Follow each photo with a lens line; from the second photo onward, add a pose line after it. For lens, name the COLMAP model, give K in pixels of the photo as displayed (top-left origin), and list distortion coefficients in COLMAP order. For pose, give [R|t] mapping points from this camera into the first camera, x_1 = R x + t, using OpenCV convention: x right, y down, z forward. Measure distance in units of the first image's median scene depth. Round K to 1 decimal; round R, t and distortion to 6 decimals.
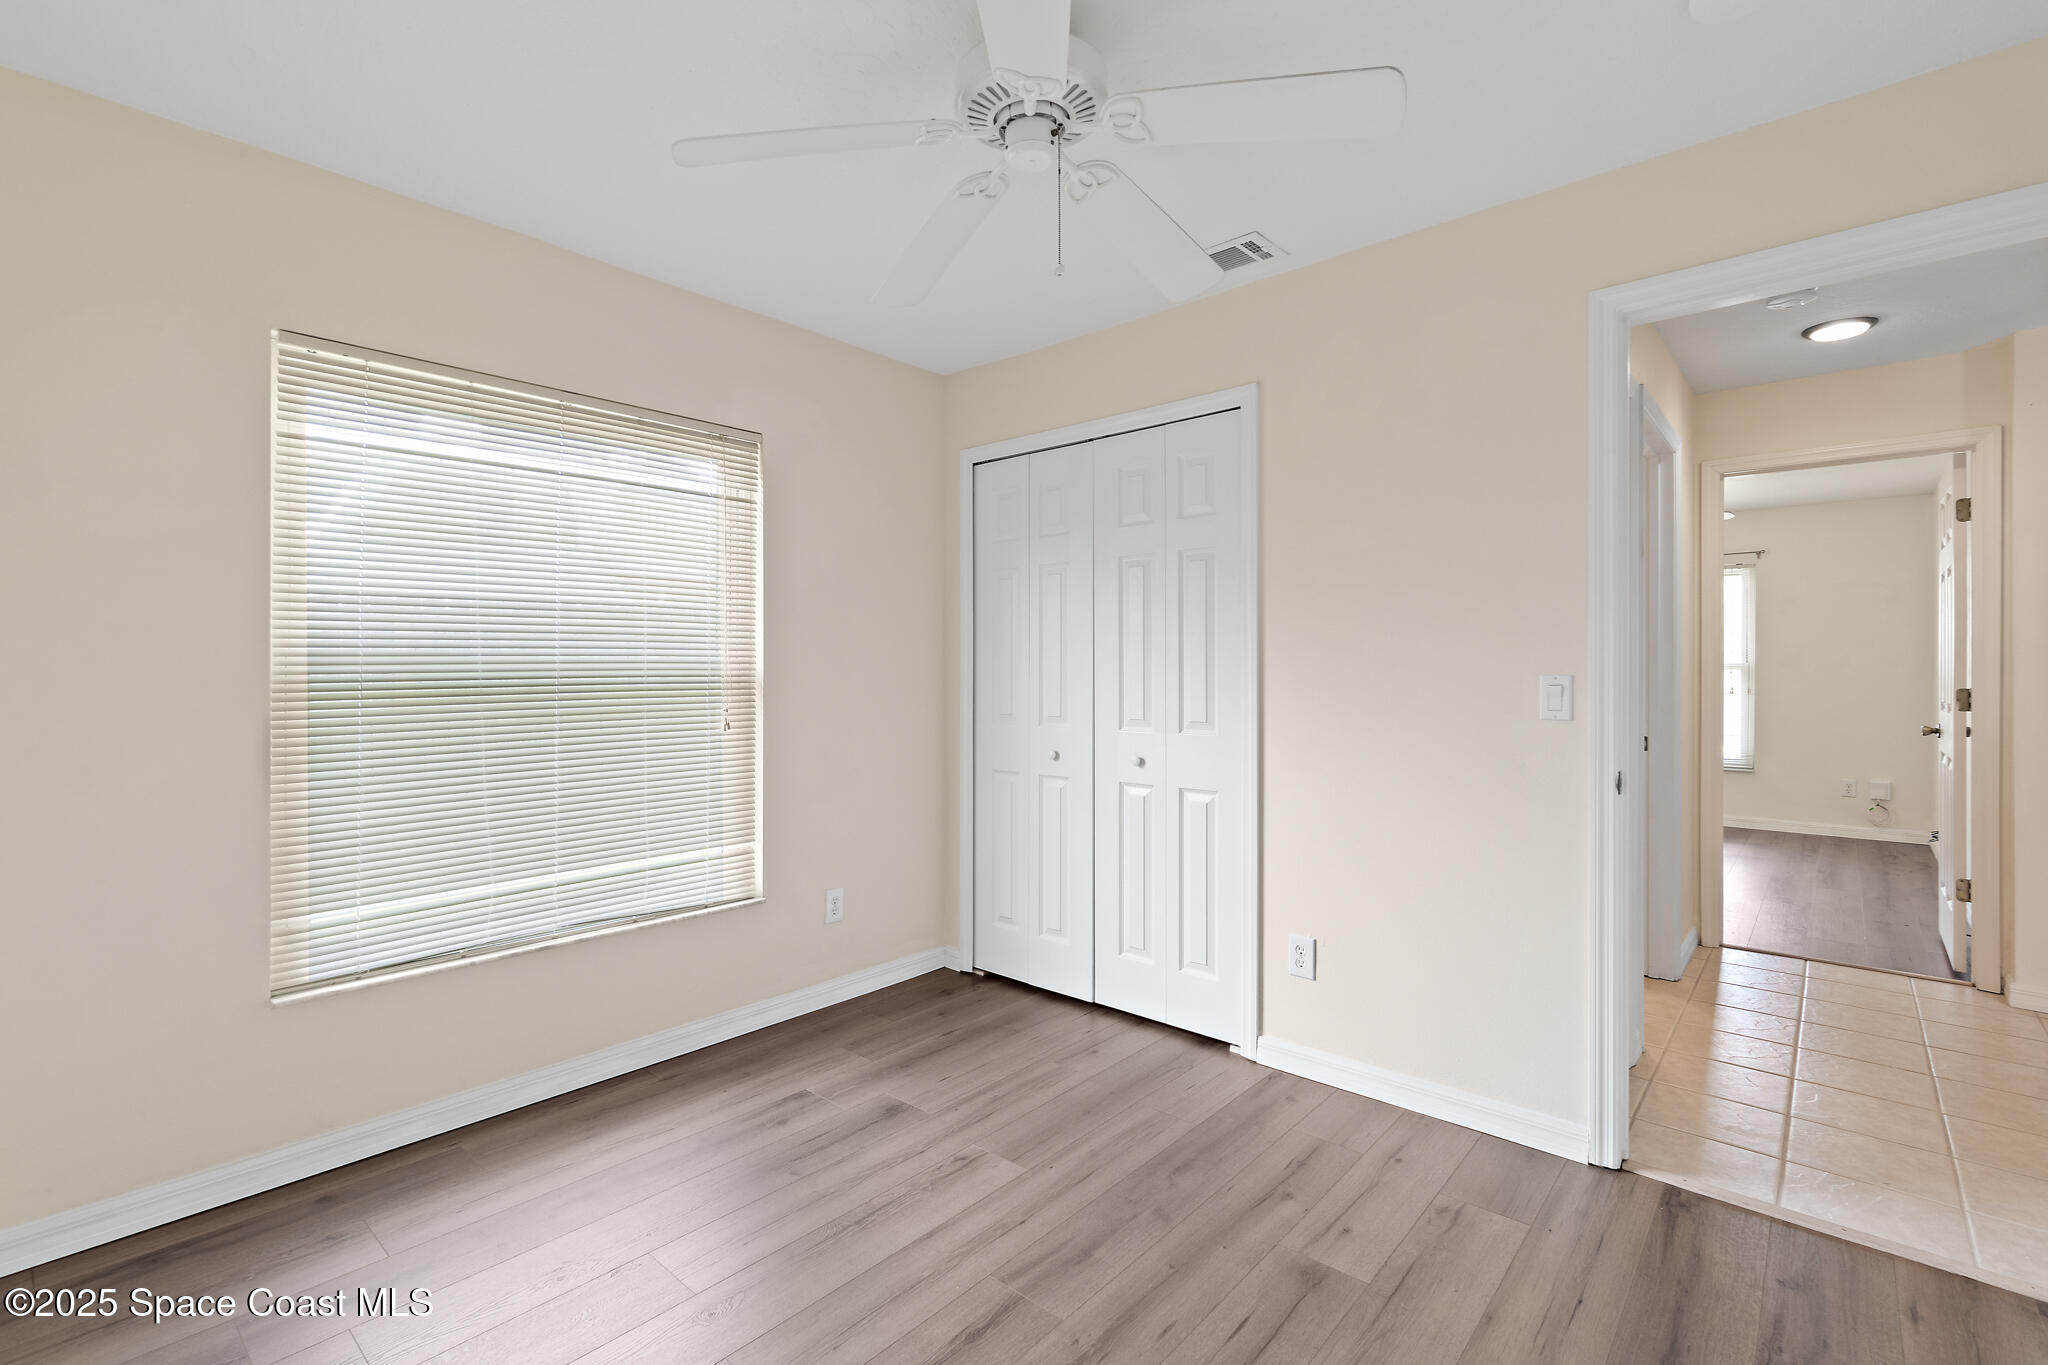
lens RADIAL K [[900.2, 0, 1002.0], [0, 900.2, 676.9], [0, 0, 1]] dist [-0.005363, 0.000318]
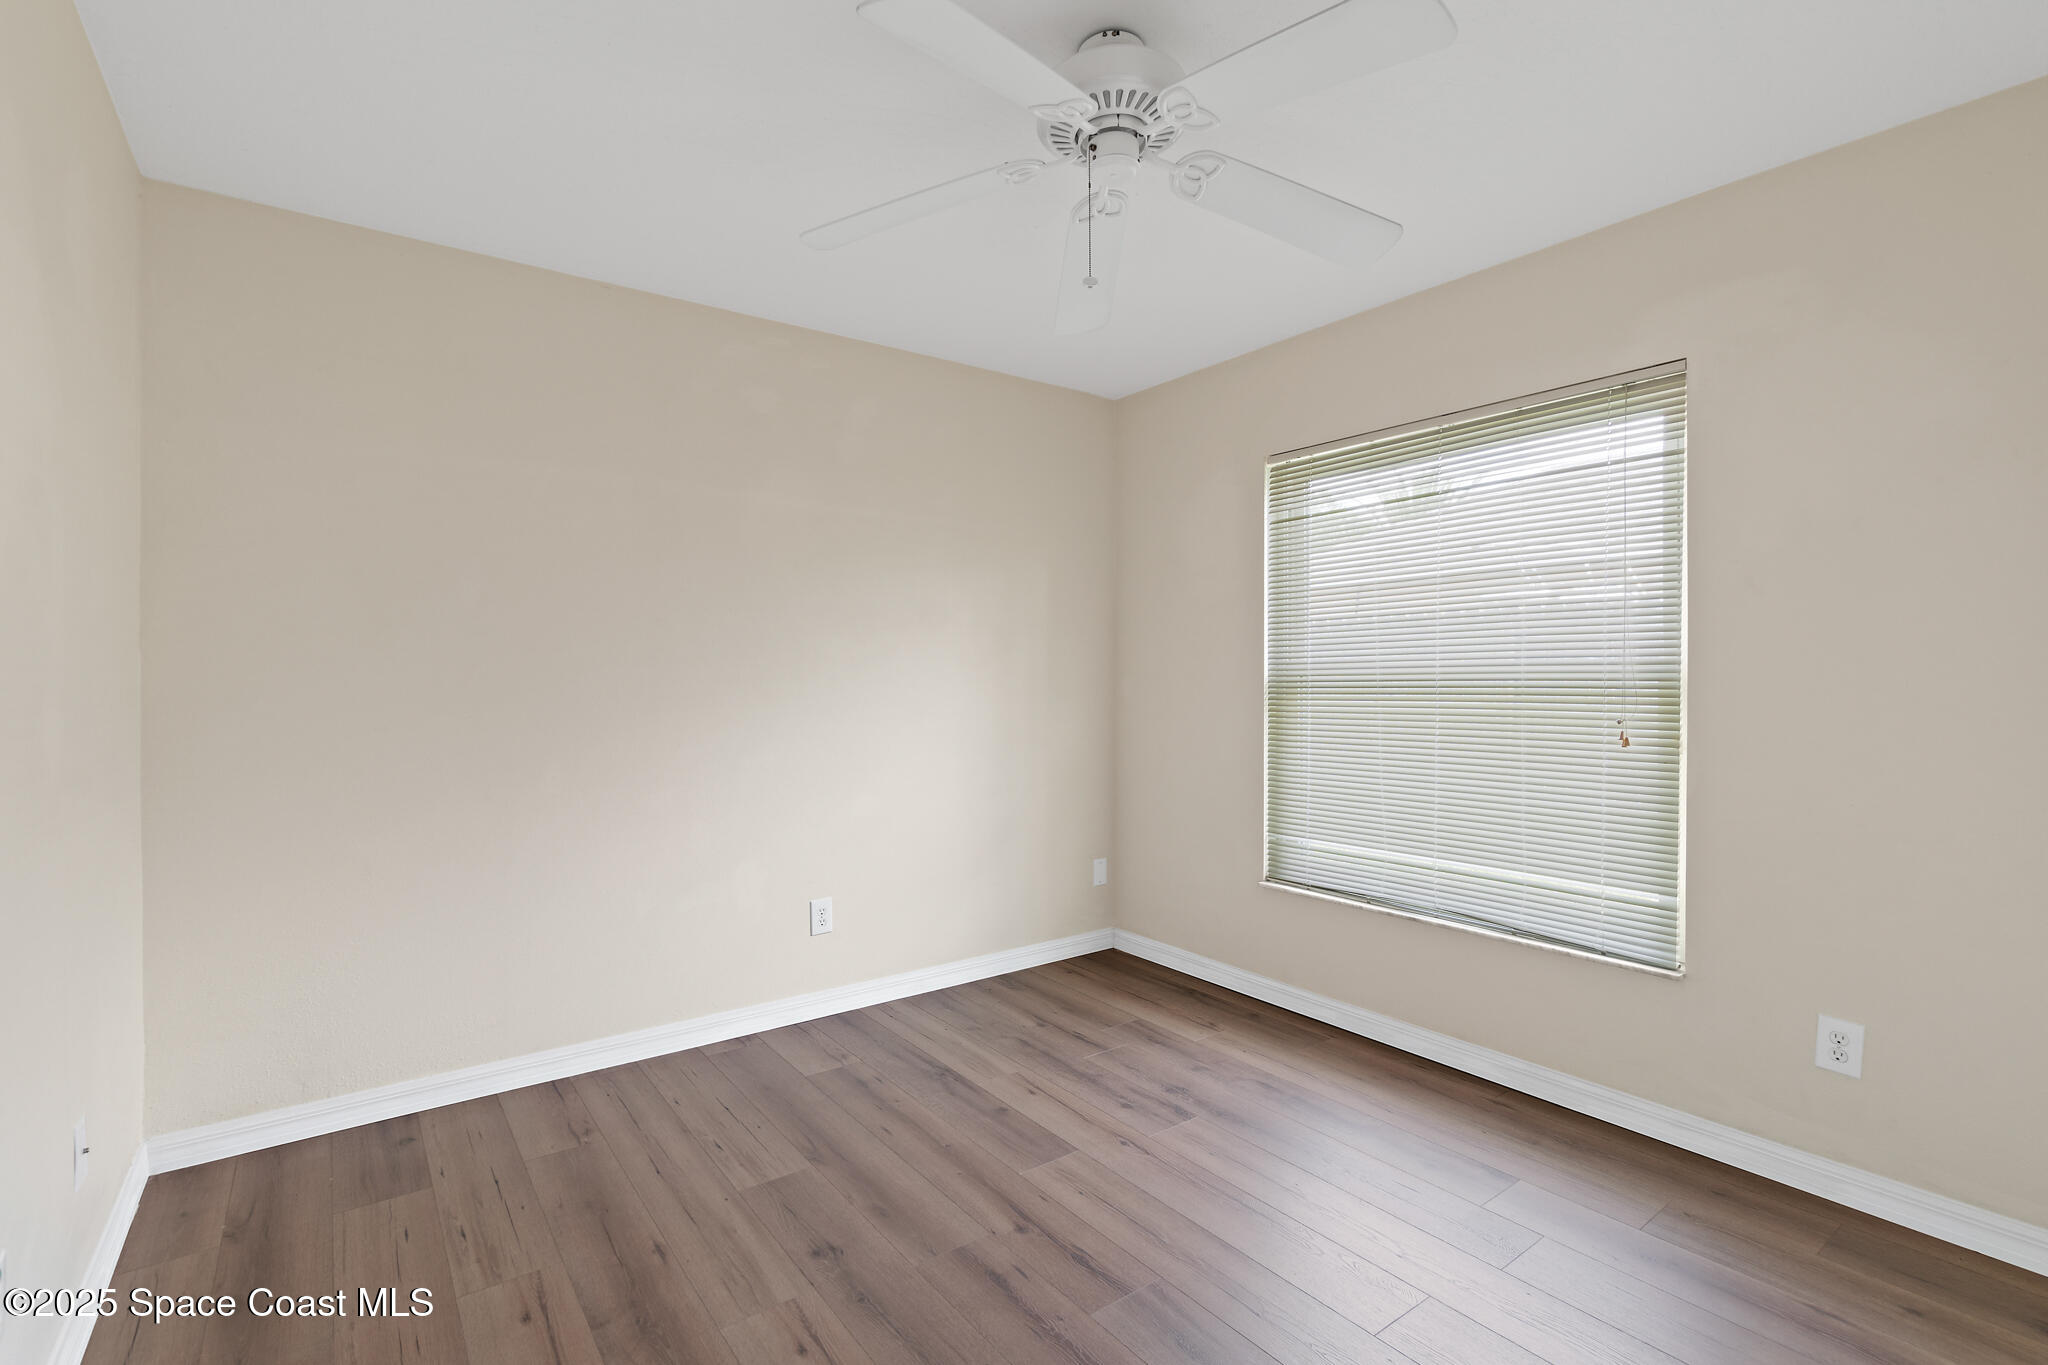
lens RADIAL K [[900.2, 0, 1003.3], [0, 900.2, 678.3], [0, 0, 1]] dist [-0.005363, 0.000318]
pose [[-0.186967, 0.004355, -0.982357, 0.656125], [-0.003910, 0.999979, 0.005177, -0.004476], [0.982358, 0.004809, -0.186946, 0.663021]]
